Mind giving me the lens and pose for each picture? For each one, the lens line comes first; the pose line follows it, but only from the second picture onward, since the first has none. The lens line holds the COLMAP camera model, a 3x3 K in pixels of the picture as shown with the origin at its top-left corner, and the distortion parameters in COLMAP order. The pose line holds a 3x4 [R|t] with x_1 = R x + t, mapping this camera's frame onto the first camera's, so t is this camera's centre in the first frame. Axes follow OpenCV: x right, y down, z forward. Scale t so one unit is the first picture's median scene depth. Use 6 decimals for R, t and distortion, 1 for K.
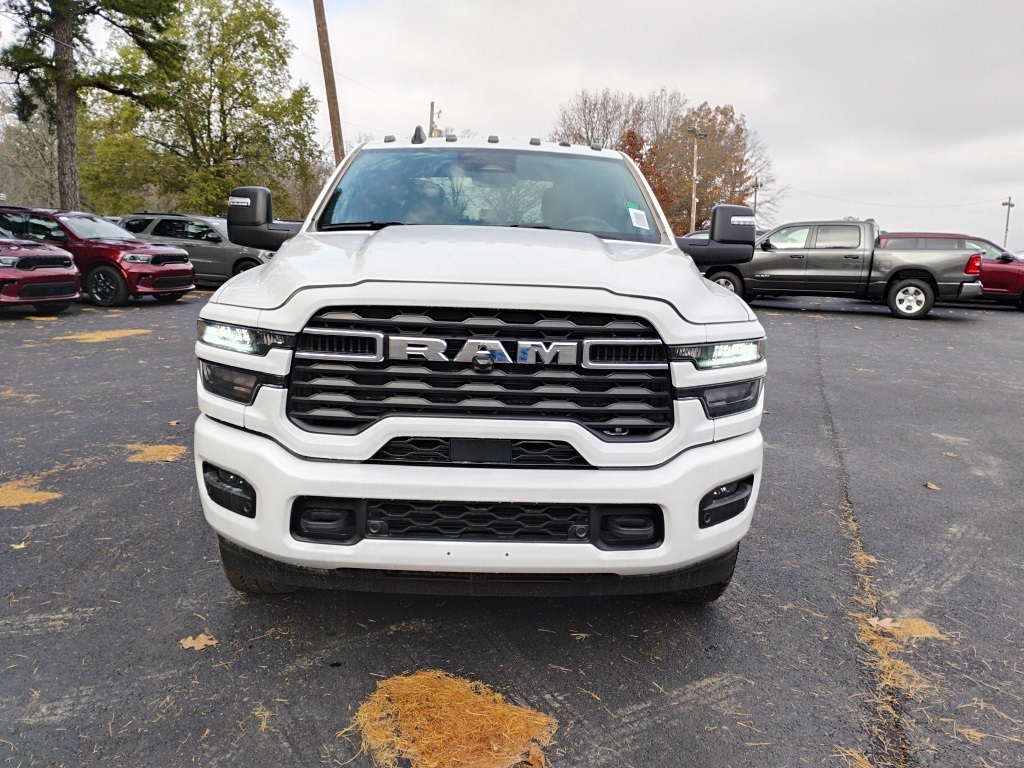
lens RADIAL K [[845.1, 0, 512.0], [0, 845.1, 384.0], [0, 0, 1]] dist [0.075355, -0.087853]
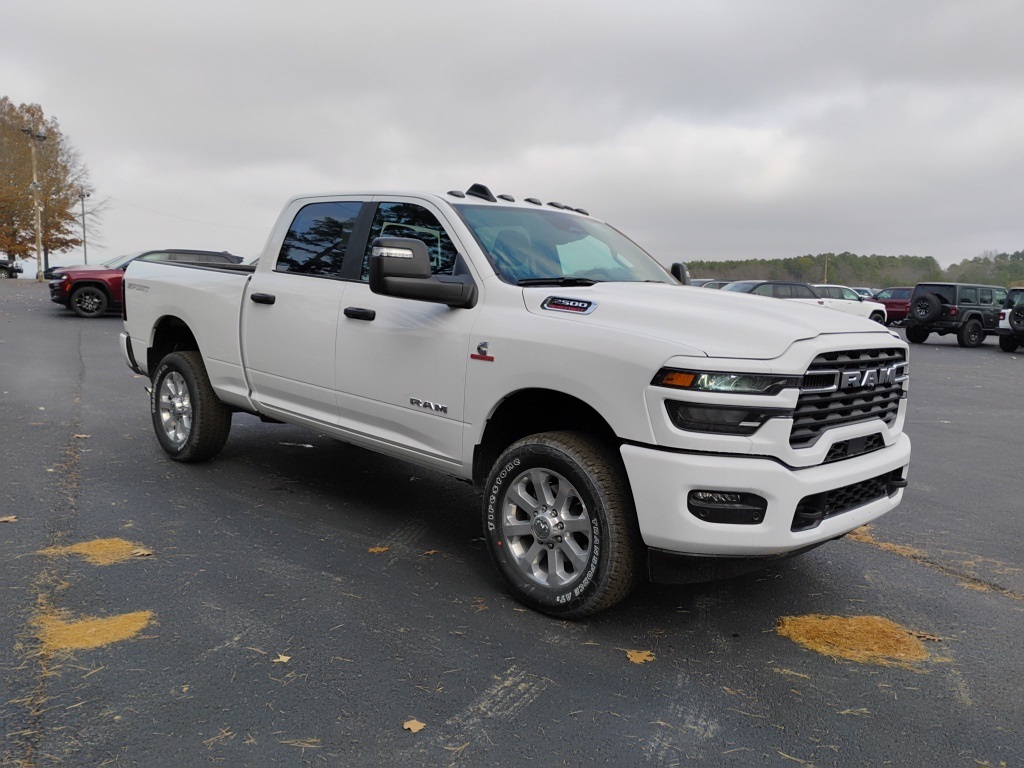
lens RADIAL K [[845.1, 0, 512.0], [0, 845.1, 384.0], [0, 0, 1]] dist [0.075355, -0.087853]
pose [[0.720985, -0.087334, 0.687425, -1.231684], [0.098444, 0.994873, 0.023143, -0.100044], [-0.685922, 0.050988, 0.725886, 0.277601]]
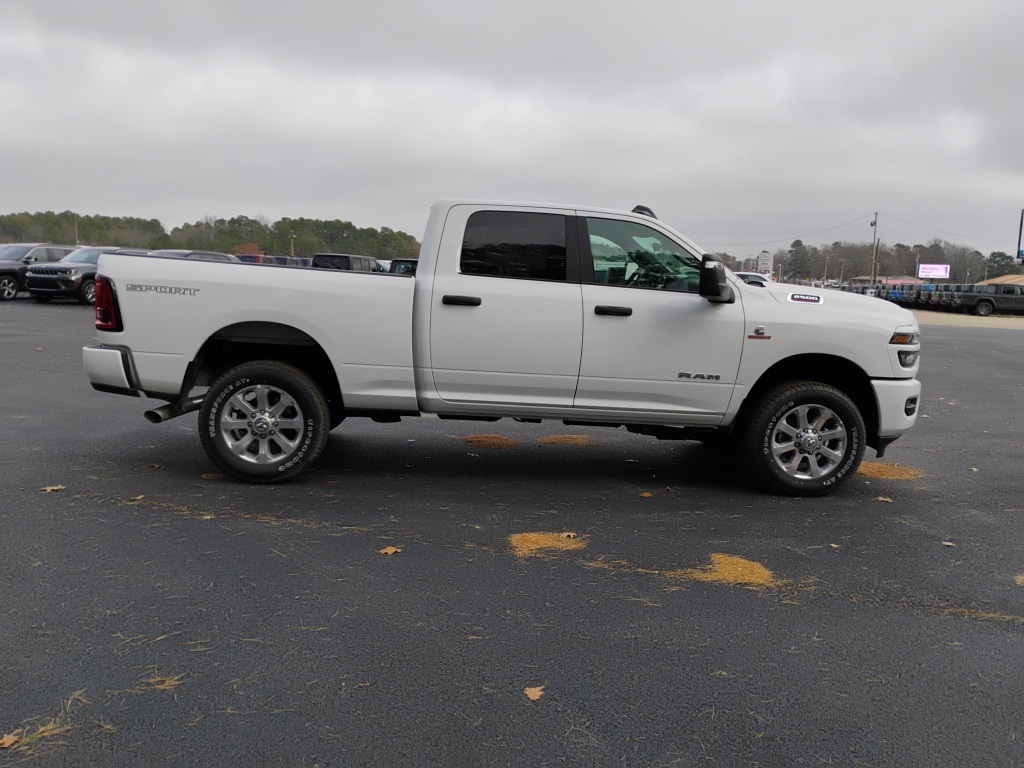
lens RADIAL K [[845.1, 0, 512.0], [0, 845.1, 384.0], [0, 0, 1]] dist [0.075355, -0.087853]
pose [[-0.049382, -0.164454, 0.985148, -2.318874], [0.128713, 0.977079, 0.169559, -0.433405], [-0.990452, 0.135175, -0.027083, 2.005799]]
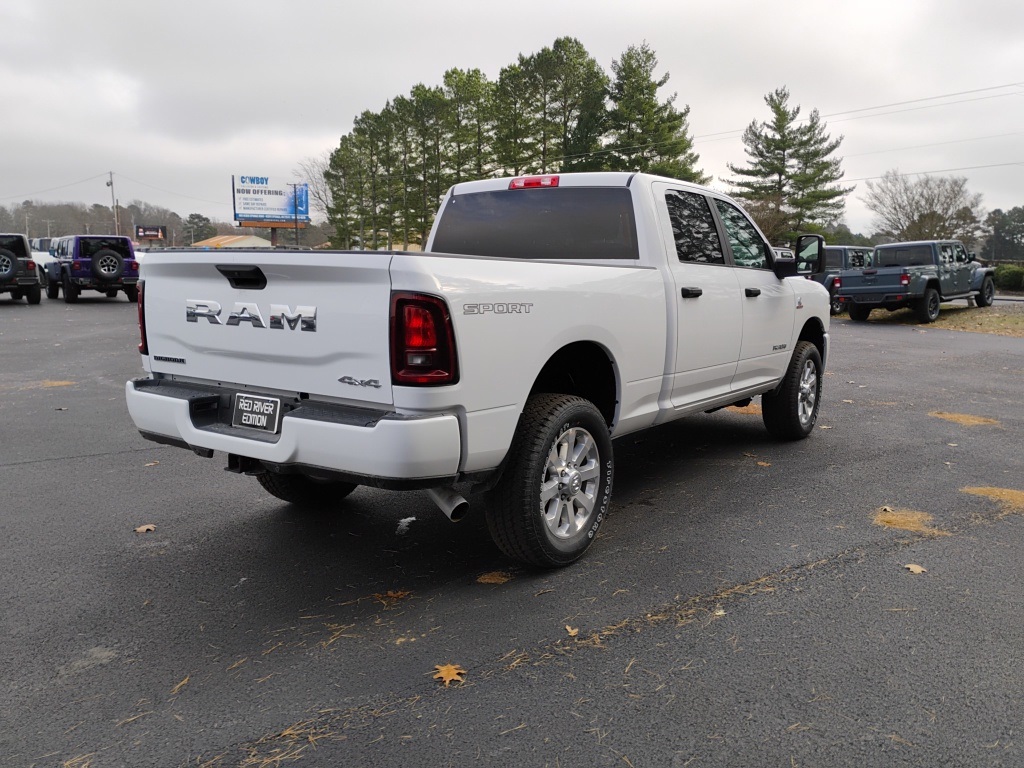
lens RADIAL K [[845.1, 0, 512.0], [0, 845.1, 384.0], [0, 0, 1]] dist [0.075355, -0.087853]
pose [[-0.799621, -0.132031, 0.585811, -1.067836], [0.064105, 0.951188, 0.301882, -0.682202], [-0.597074, 0.278944, -0.752126, 3.663552]]
